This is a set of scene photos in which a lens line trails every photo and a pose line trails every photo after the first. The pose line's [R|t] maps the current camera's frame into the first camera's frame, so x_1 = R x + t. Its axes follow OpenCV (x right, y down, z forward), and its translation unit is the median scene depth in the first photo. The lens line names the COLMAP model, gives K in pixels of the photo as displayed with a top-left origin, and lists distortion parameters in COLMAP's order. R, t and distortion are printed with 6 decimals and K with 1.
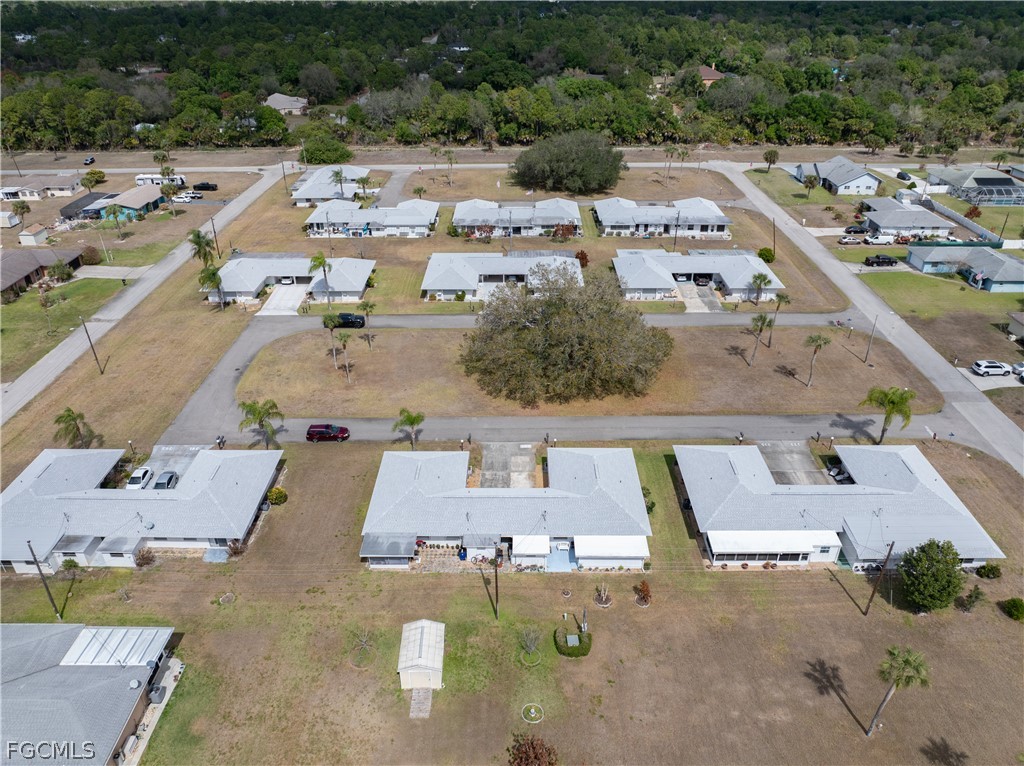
lens RADIAL K [[722.8, 0, 512.0], [0, 722.8, 383.0], [0, 0, 1]] dist [-0.041077, 0.002893]
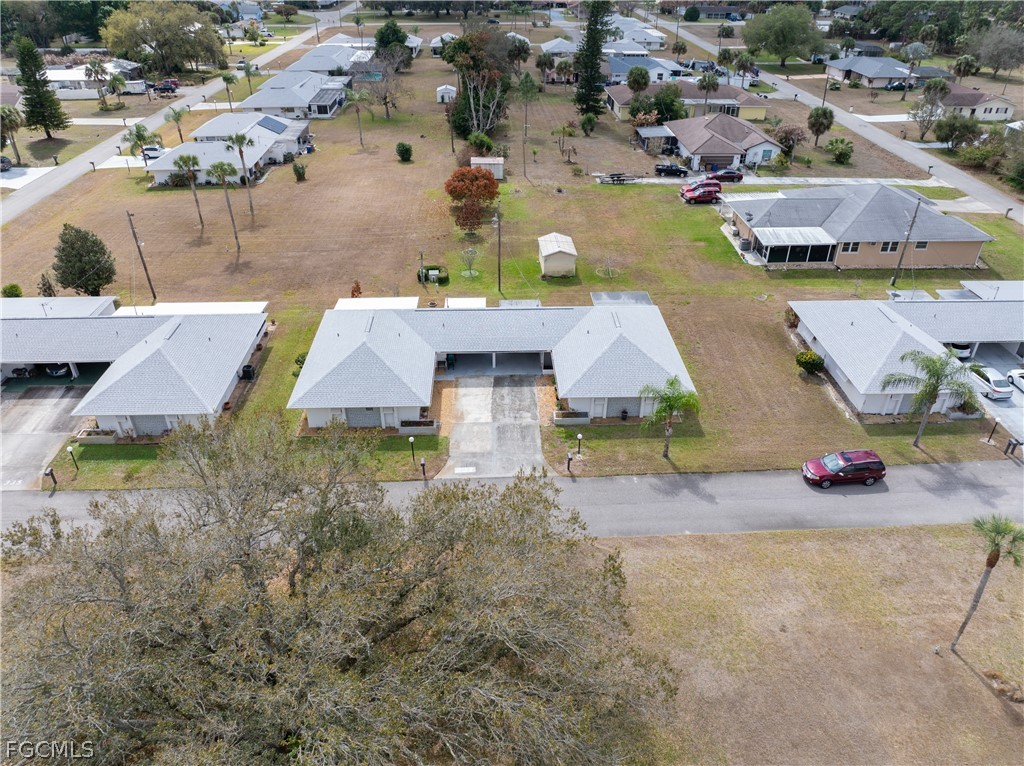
lens RADIAL K [[722.8, 0, 512.0], [0, 722.8, 383.0], [0, 0, 1]] dist [-0.041077, 0.002893]
pose [[-0.999130, 0.023603, -0.034391, 0.001131], [-0.019529, 0.463847, 0.885700, -0.502215], [0.036858, 0.885601, -0.462982, 1.424496]]
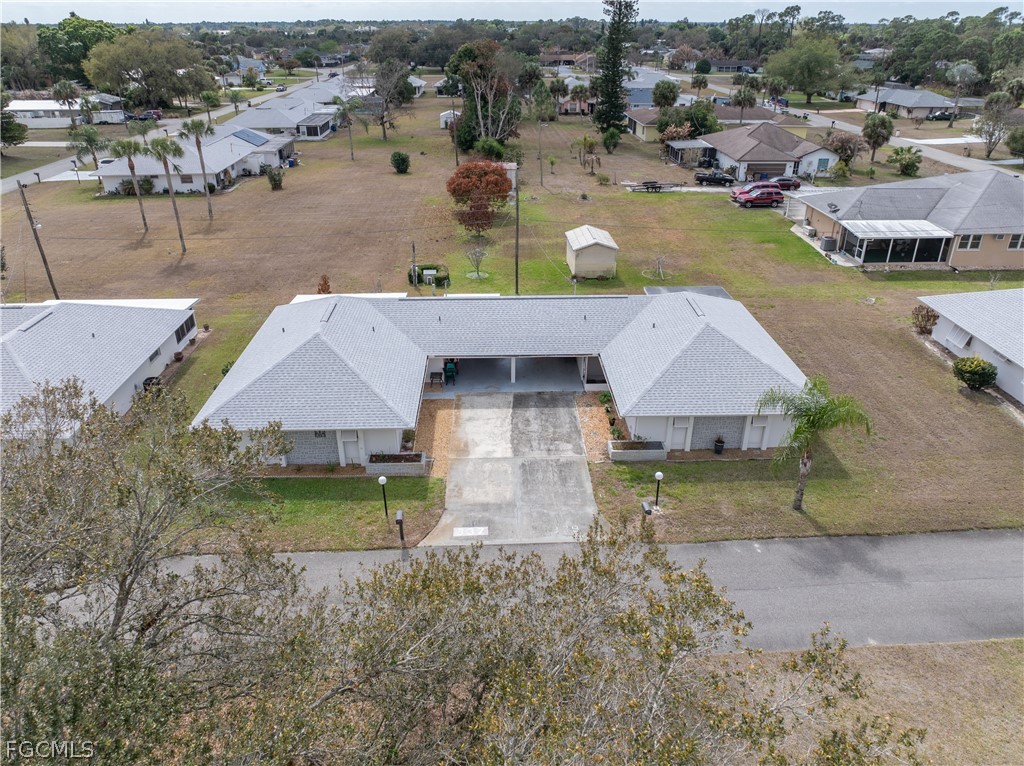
lens RADIAL K [[722.8, 0, 512.0], [0, 722.8, 383.0], [0, 0, 1]] dist [-0.041077, 0.002893]
pose [[-0.999298, 0.021191, -0.030893, 0.010762], [-0.014254, 0.547552, 0.836650, -0.263212], [0.034645, 0.836503, -0.546866, 1.339485]]
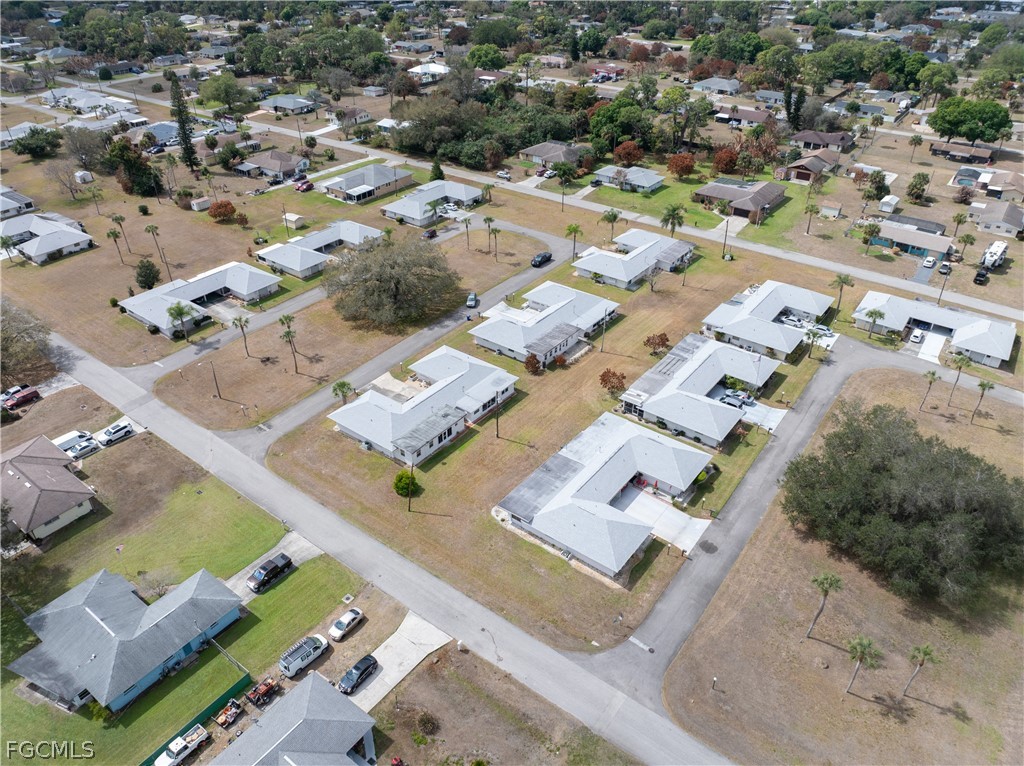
lens RADIAL K [[722.8, 0, 512.0], [0, 722.8, 383.0], [0, 0, 1]] dist [-0.041077, 0.002893]
pose [[-0.597552, 0.442149, -0.668907, 1.418296], [-0.400808, 0.557815, 0.726770, -1.564328], [0.694467, 0.702386, -0.156107, 2.163586]]
